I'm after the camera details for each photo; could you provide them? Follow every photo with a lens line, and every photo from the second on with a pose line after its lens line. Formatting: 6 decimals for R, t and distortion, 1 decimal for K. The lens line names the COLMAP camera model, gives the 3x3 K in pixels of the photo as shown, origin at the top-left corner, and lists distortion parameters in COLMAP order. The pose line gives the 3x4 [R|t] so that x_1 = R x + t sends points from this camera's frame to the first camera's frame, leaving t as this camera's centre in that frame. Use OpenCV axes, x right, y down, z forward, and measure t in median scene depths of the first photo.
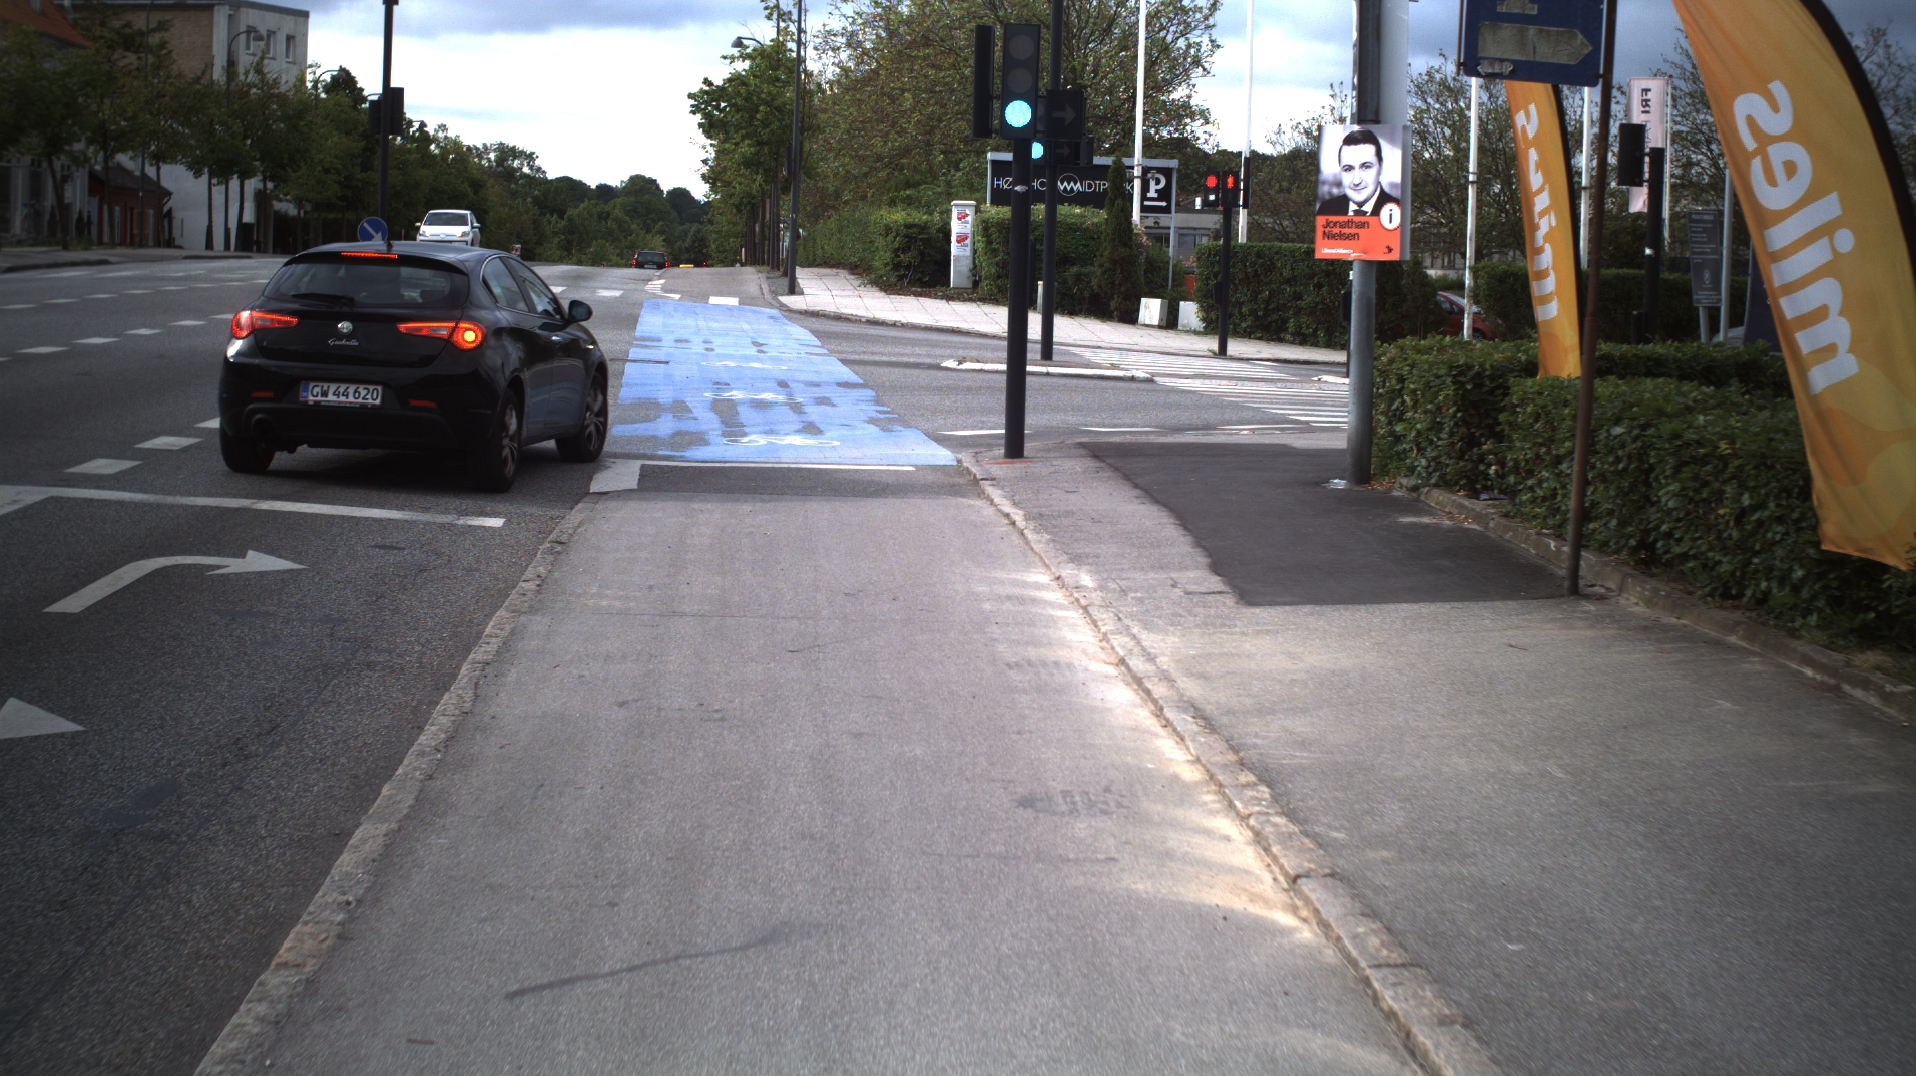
lens RADIAL K [[3301.3, 0, 958.0], [0, 3301.3, 538.0], [0, 0, 1]] dist [-0.266160, 0.275876]
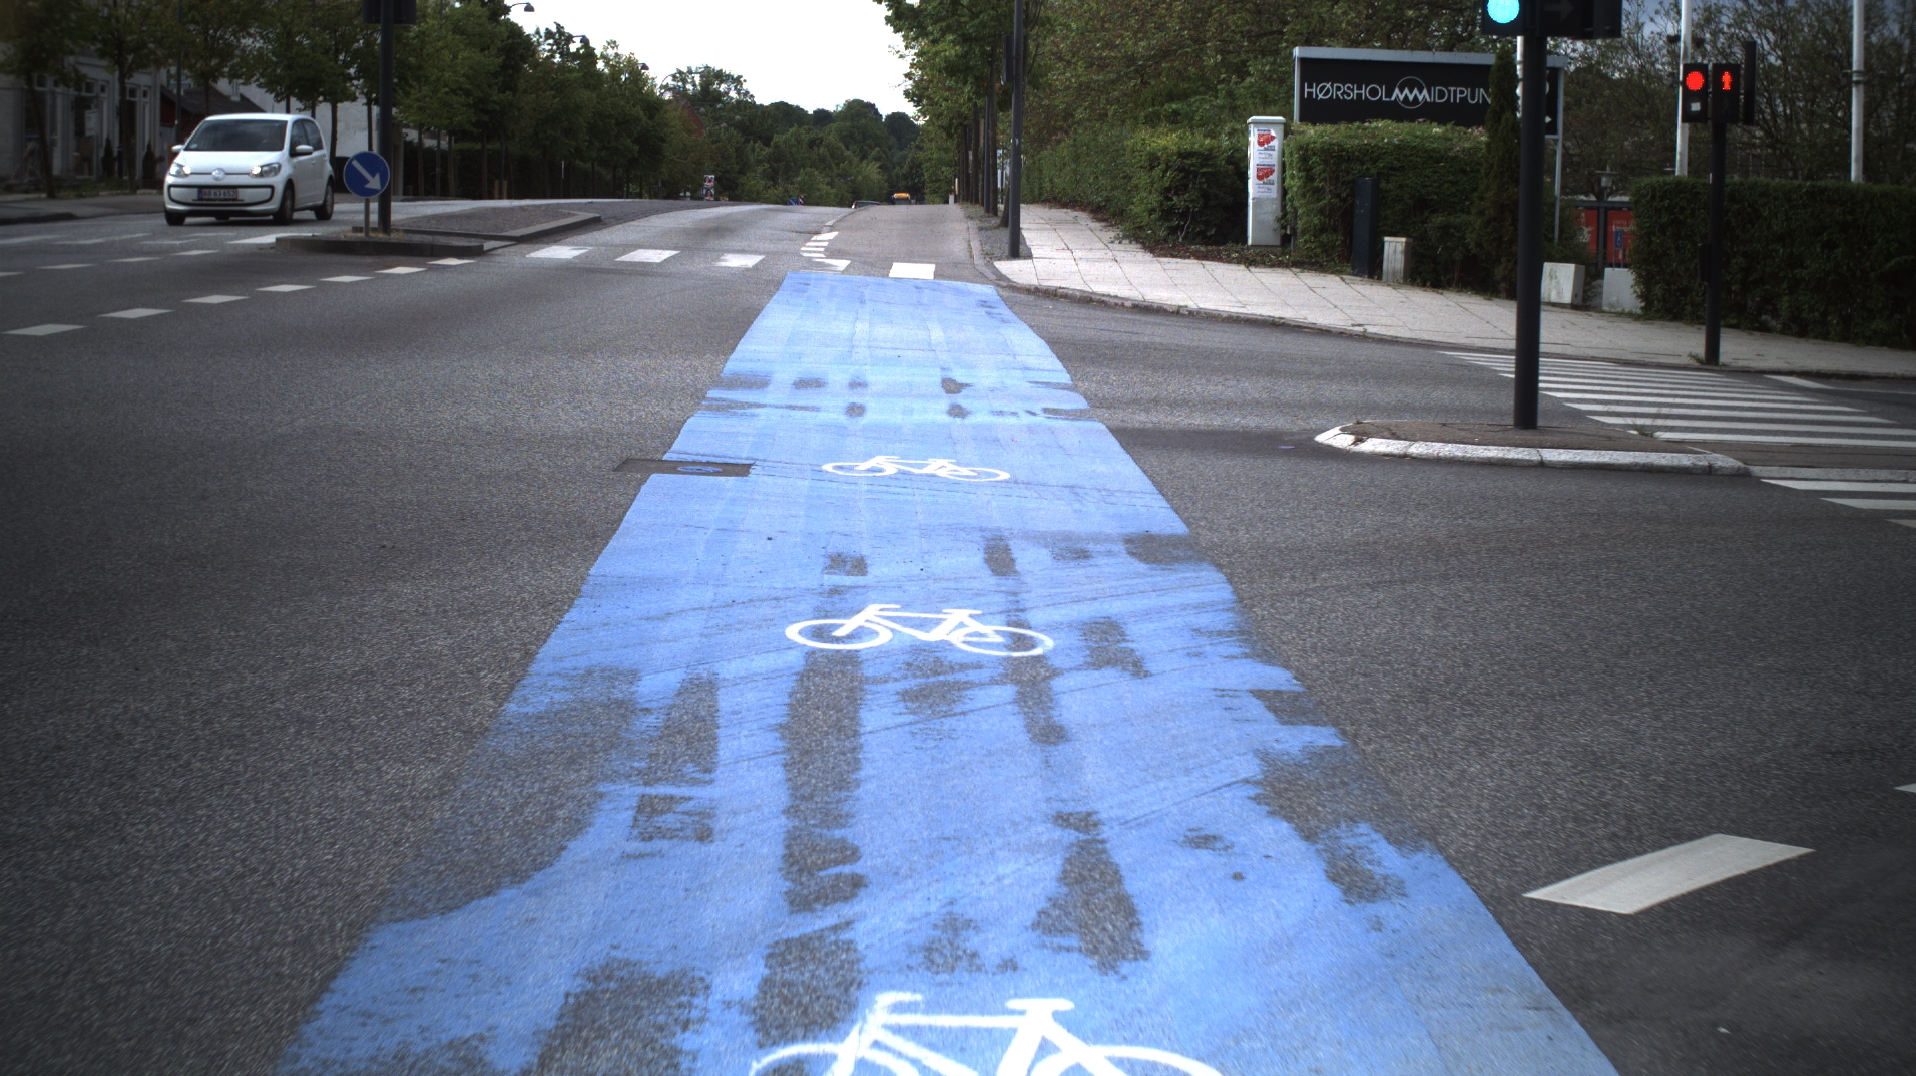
lens RADIAL K [[3301.3, 0, 958.0], [0, 3301.3, 538.0], [0, 0, 1]] dist [-0.266160, 0.275876]
pose [[0.997712, -0.004394, -0.067469, -0.015914], [0.005944, 0.999722, 0.022804, -0.030401], [0.067350, -0.023153, 0.997461, 0.308538]]
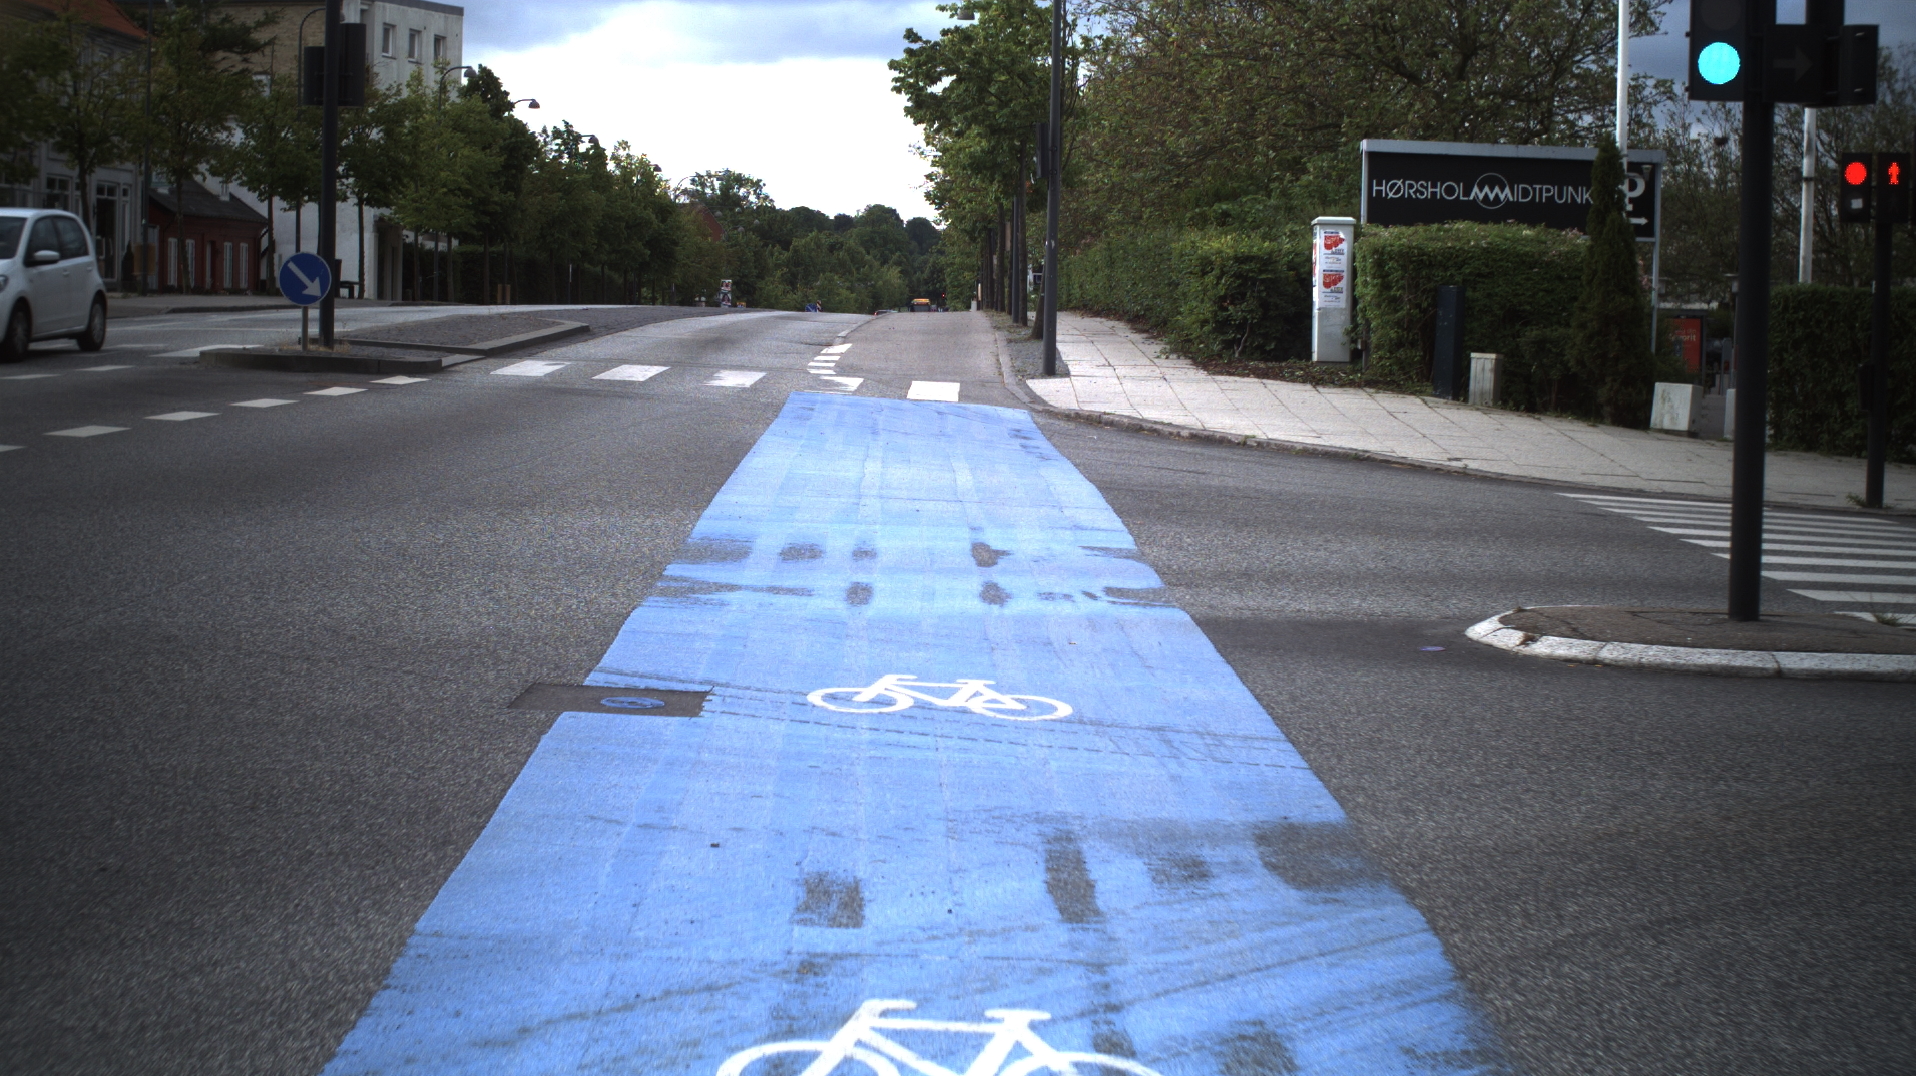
lens RADIAL K [[3301.3, 0, 958.0], [0, 3301.3, 538.0], [0, 0, 1]] dist [-0.266160, 0.275876]
pose [[0.997290, -0.004169, -0.073447, -0.022174], [0.003523, 0.999954, -0.008931, -0.037349], [0.073481, 0.008648, 0.997259, 0.384396]]
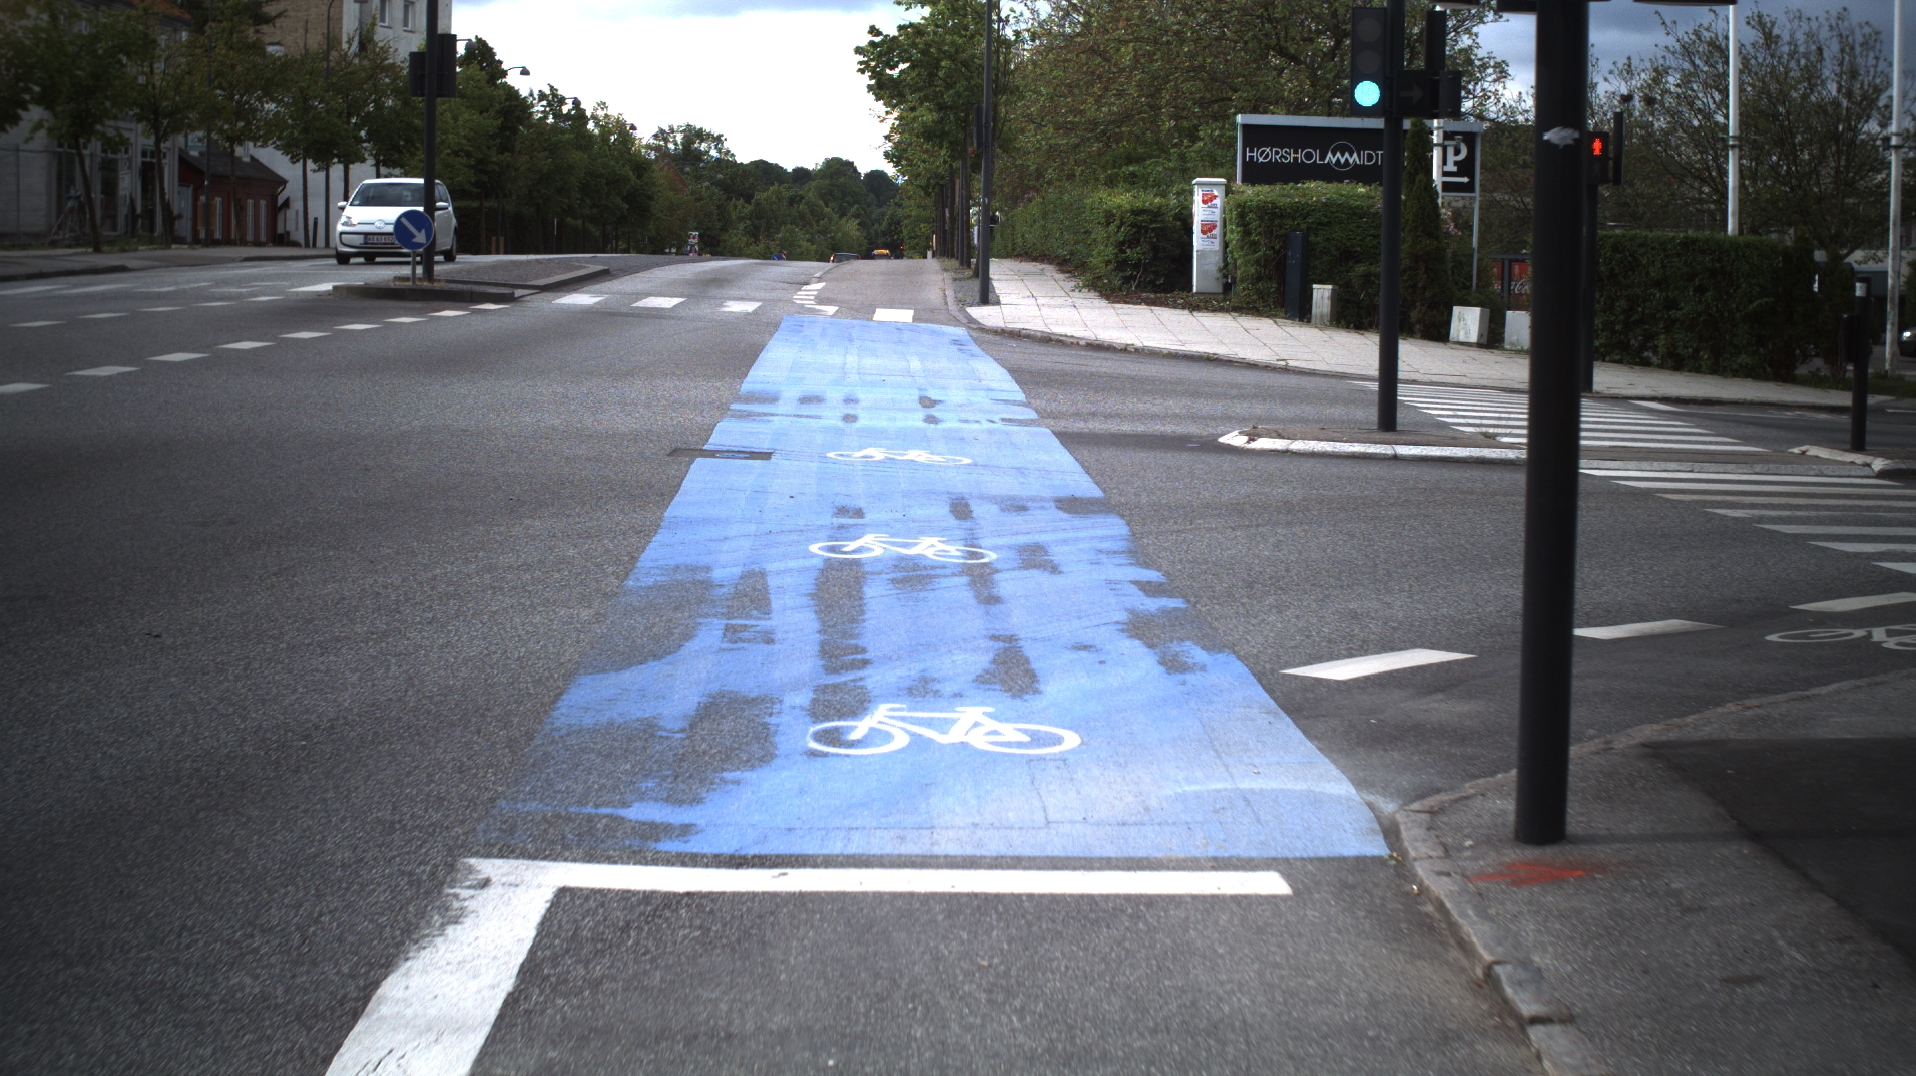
lens RADIAL K [[3301.3, 0, 958.0], [0, 3301.3, 538.0], [0, 0, 1]] dist [-0.266160, 0.275876]
pose [[0.998103, -0.007614, -0.061091, -0.010191], [0.007974, 0.999952, 0.005656, -0.023379], [0.061045, -0.006133, 0.998116, 0.231713]]
